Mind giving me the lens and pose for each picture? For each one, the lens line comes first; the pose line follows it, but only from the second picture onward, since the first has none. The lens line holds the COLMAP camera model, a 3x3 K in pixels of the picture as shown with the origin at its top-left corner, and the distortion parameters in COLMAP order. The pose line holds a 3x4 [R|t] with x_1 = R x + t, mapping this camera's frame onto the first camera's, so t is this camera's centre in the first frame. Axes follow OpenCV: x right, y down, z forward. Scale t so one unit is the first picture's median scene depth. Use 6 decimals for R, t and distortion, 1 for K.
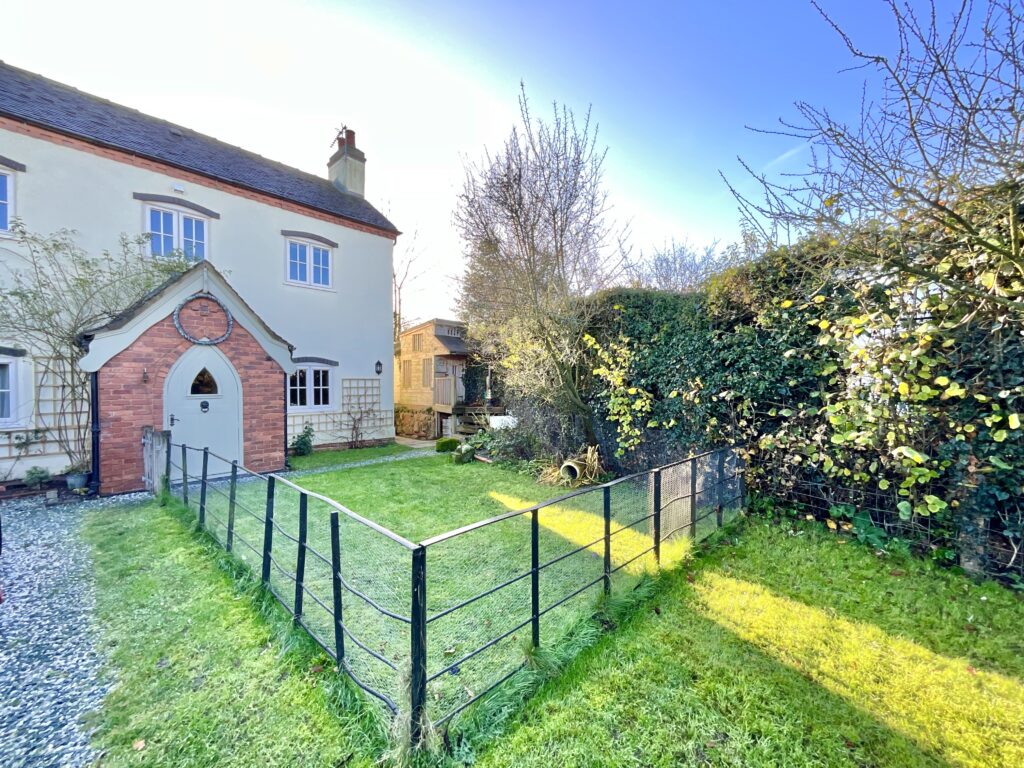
lens RADIAL K [[427.6, 0, 512.0], [0, 427.6, 384.0], [0, 0, 1]] dist [-0.000130, 0.008377]
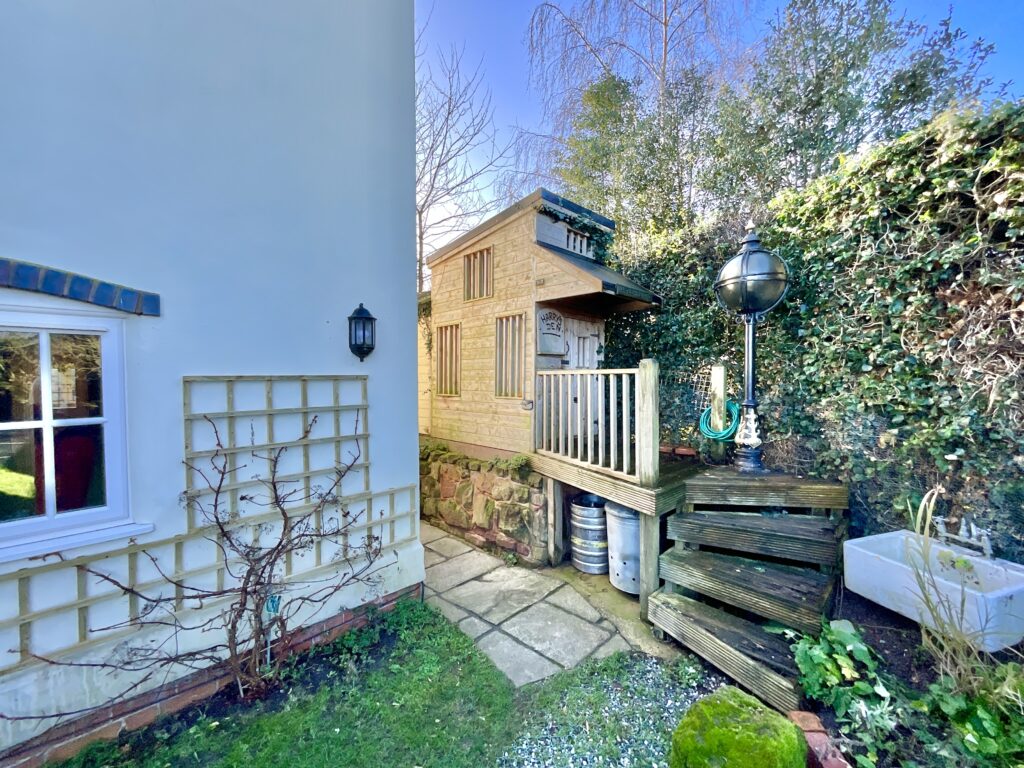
lens RADIAL K [[427.6, 0, 512.0], [0, 427.6, 384.0], [0, 0, 1]] dist [-0.000130, 0.008377]
pose [[0.999494, 0.001871, -0.031754, -0.200851], [-0.001229, 0.999794, 0.020240, -0.011907], [0.031785, -0.020191, 0.999291, 0.701943]]
